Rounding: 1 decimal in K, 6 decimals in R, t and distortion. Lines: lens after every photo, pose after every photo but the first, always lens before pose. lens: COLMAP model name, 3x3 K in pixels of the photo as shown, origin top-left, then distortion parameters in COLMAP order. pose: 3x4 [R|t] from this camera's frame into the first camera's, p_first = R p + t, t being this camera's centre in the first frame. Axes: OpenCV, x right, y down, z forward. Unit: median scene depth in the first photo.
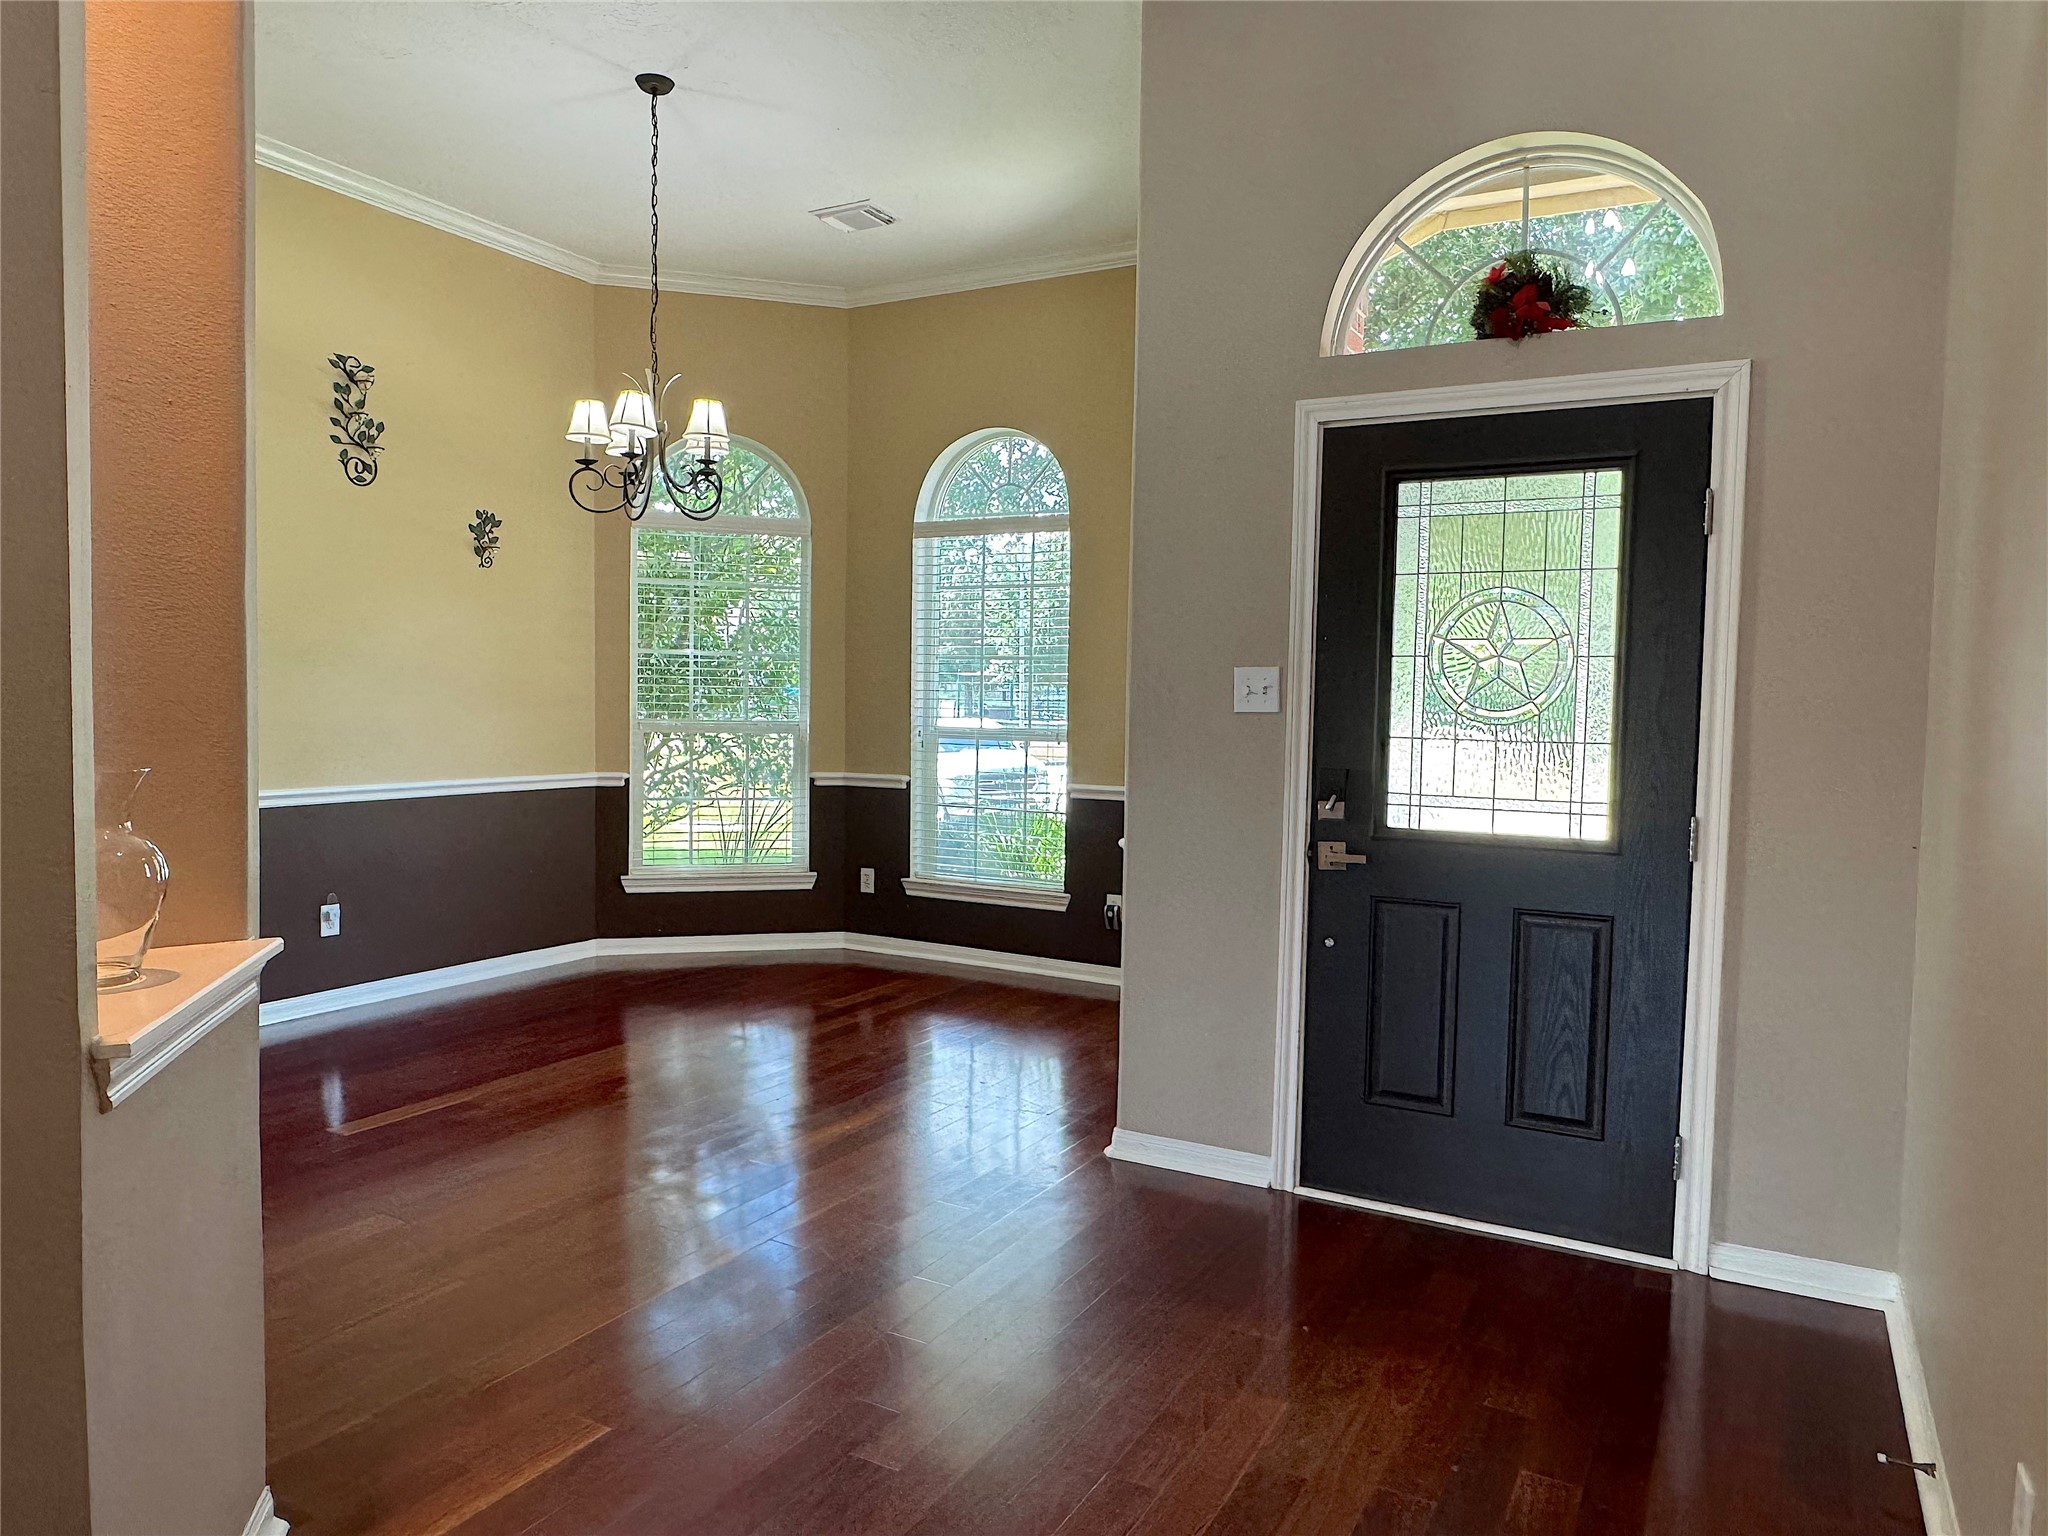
lens RADIAL K [[1322.6, 0, 1027.6], [0, 1322.6, 772.0], [0, 0, 1]] dist [-0.010208, -0.004288]
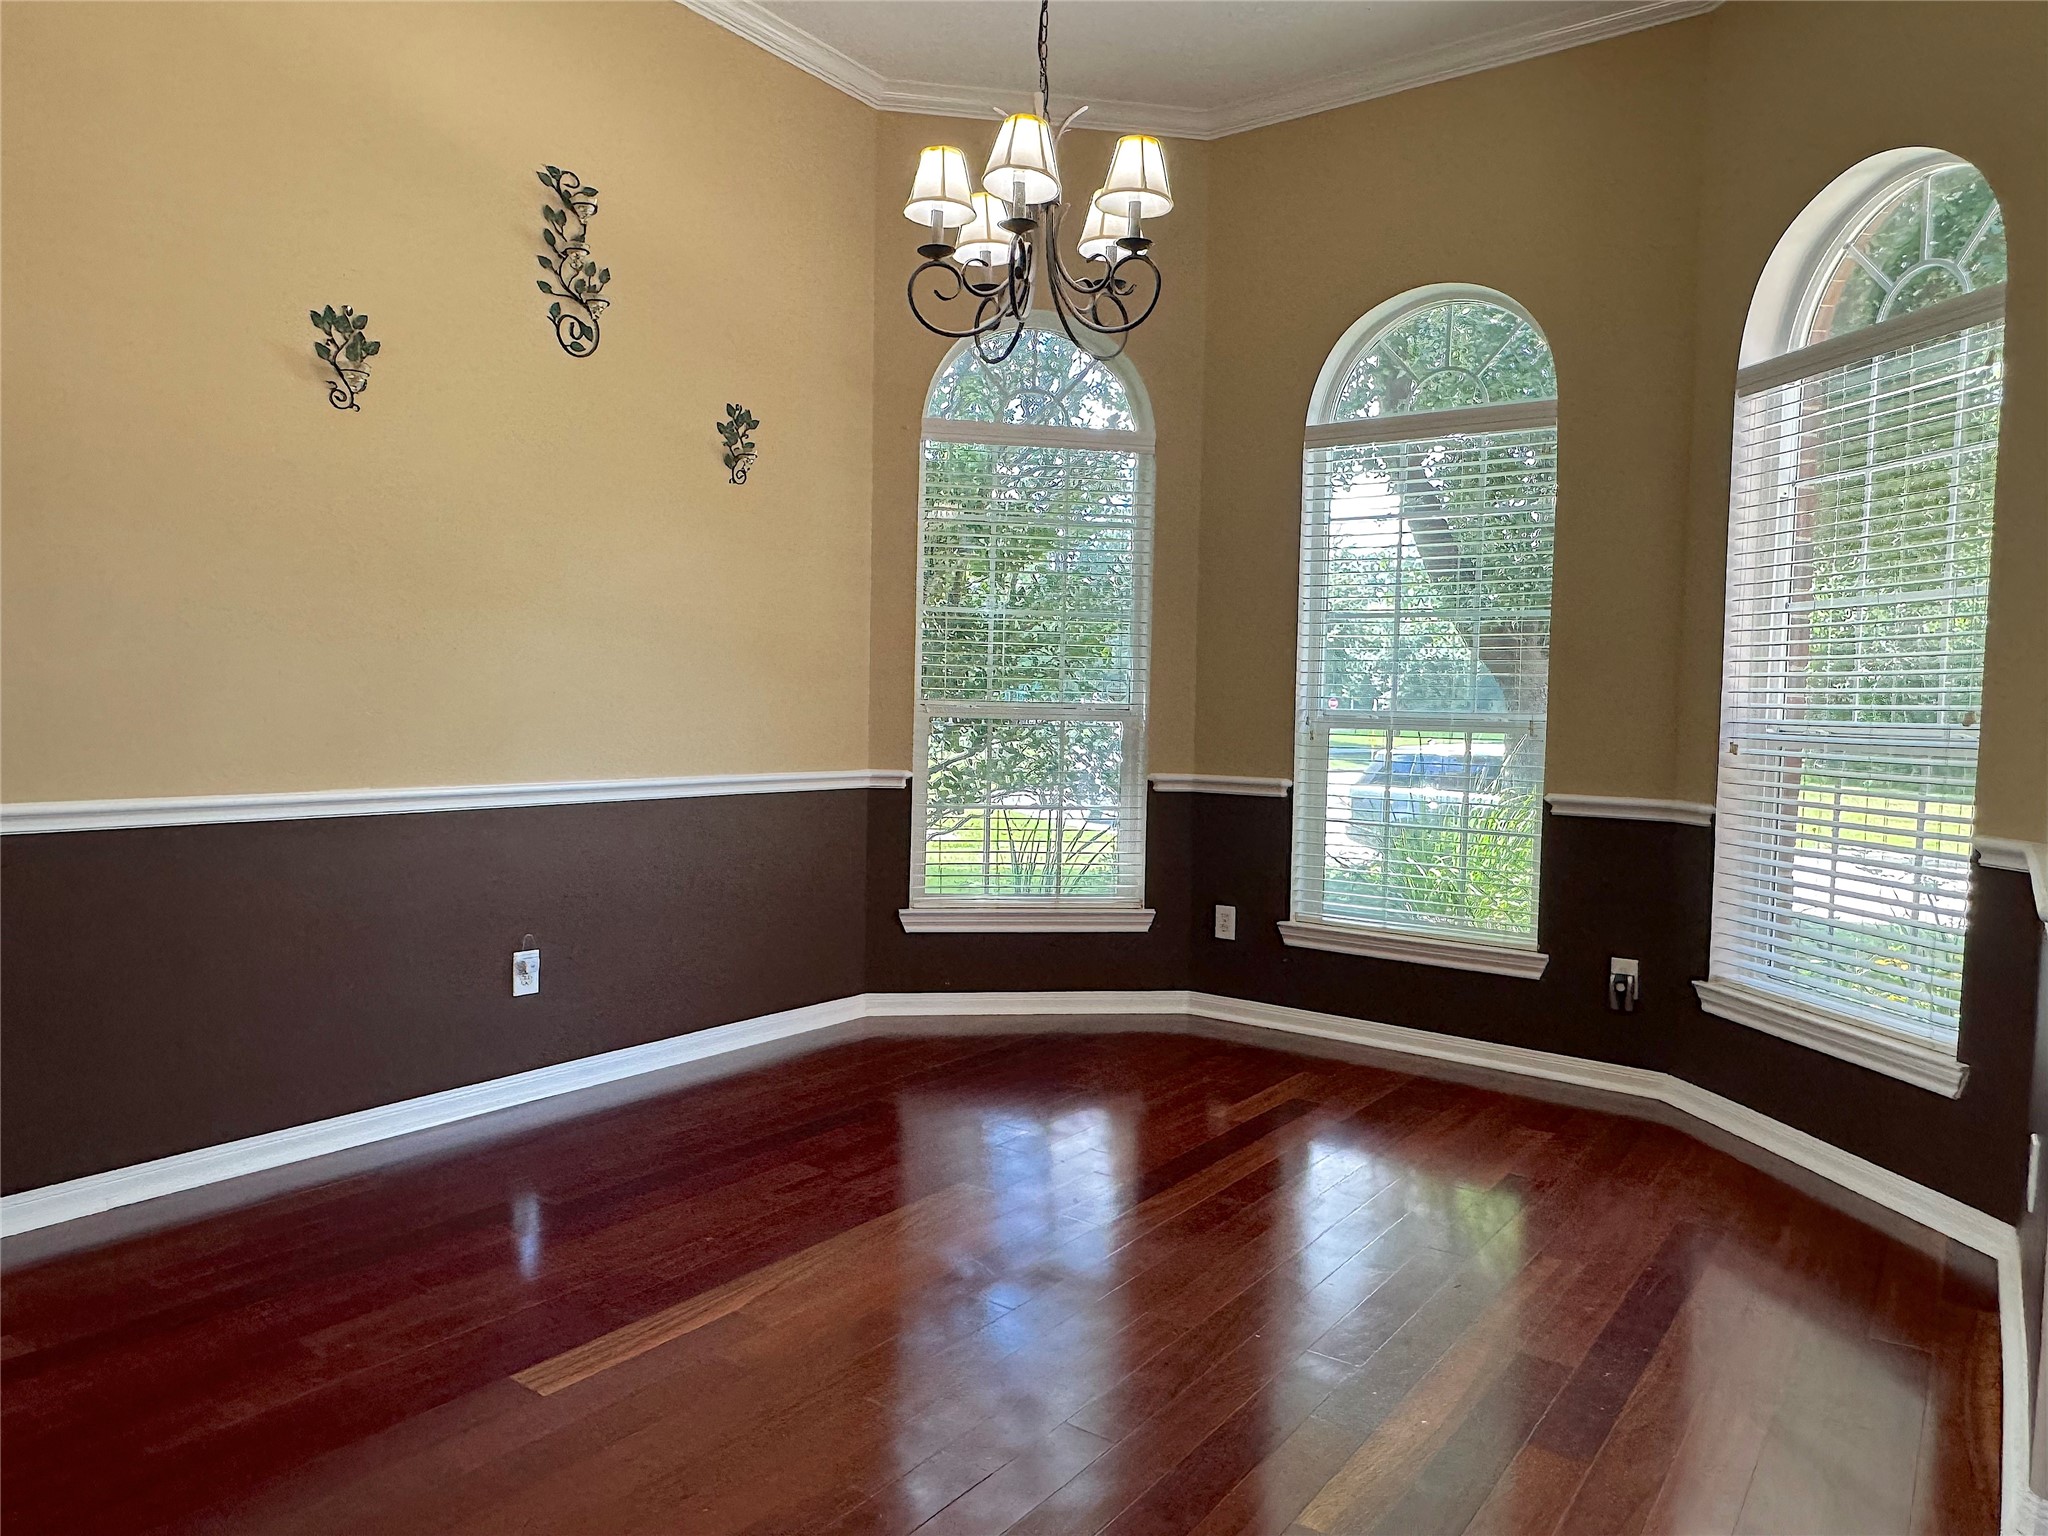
lens RADIAL K [[1322.6, 0, 1022.8], [0, 1322.6, 763.8], [0, 0, 1]] dist [-0.010208, -0.004288]
pose [[0.991281, 0.009896, -0.131394, -0.148543], [-0.011597, 0.999858, -0.012193, 0.005289], [0.131255, 0.013610, 0.991255, 0.284185]]
